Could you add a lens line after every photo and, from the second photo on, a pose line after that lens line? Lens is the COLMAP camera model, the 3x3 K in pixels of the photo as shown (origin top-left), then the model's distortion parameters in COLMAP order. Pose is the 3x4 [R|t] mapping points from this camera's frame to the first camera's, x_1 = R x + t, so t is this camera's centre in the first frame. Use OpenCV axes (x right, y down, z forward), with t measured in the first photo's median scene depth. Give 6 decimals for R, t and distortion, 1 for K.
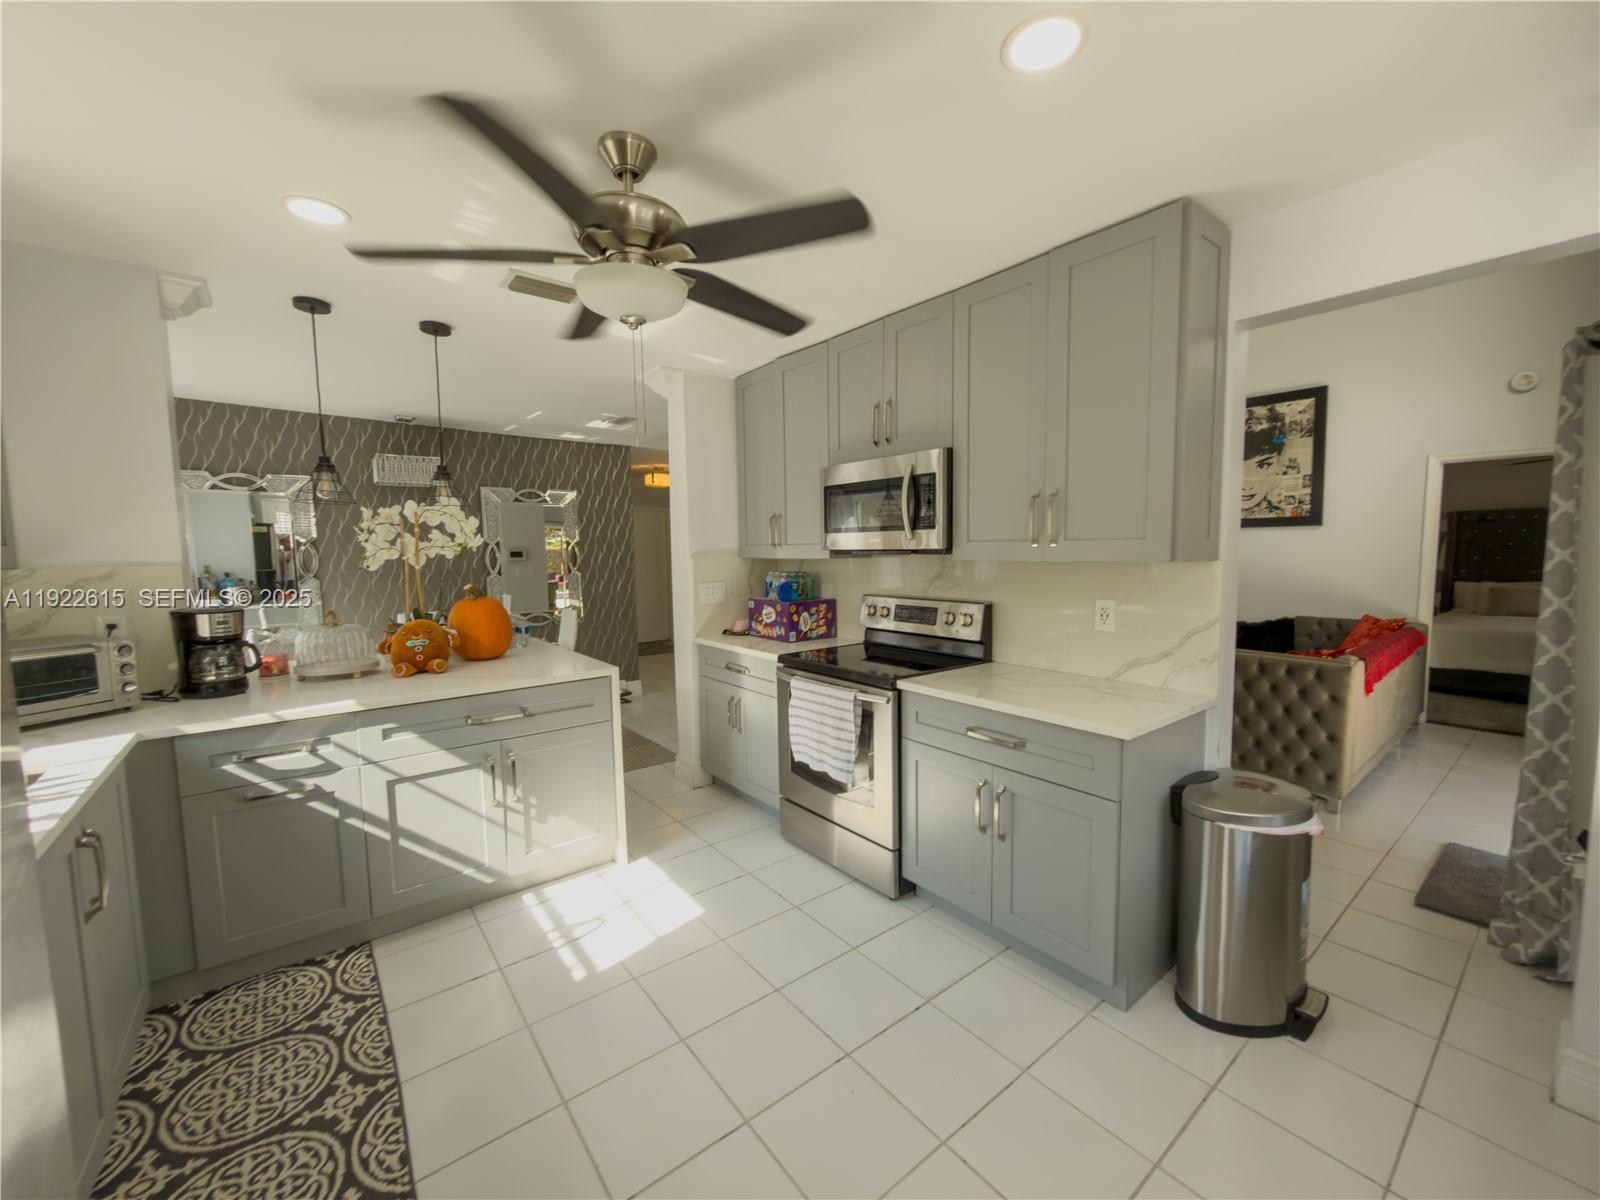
lens RADIAL K [[640.3, 0, 801.6], [0, 640.3, 598.7], [0, 0, 1]] dist [-0.001576, 0.000147]
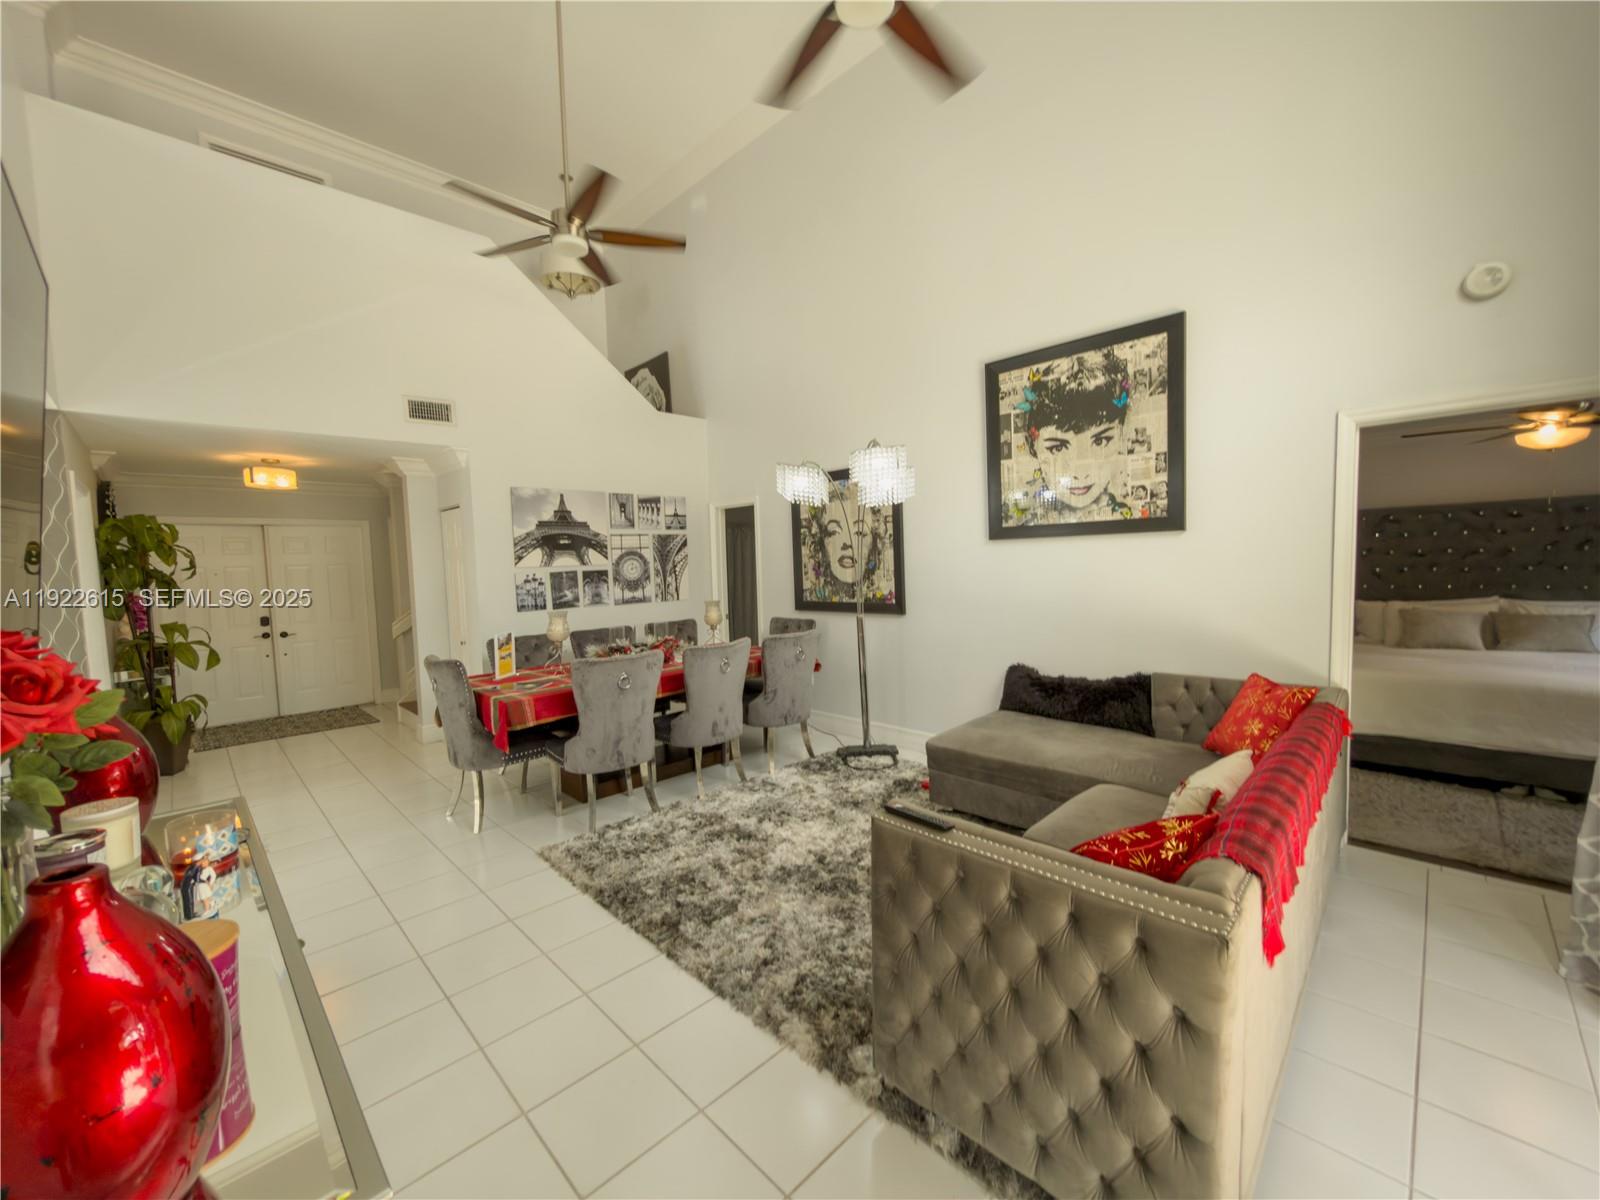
lens RADIAL K [[640.3, 0, 799.1], [0, 640.3, 603.6], [0, 0, 1]] dist [-0.001576, 0.000147]
pose [[0.993468, -0.027503, 0.110751, 0.349213], [0.028997, 0.999509, -0.011900, -0.044049], [-0.110369, 0.015033, 0.993777, 0.398010]]
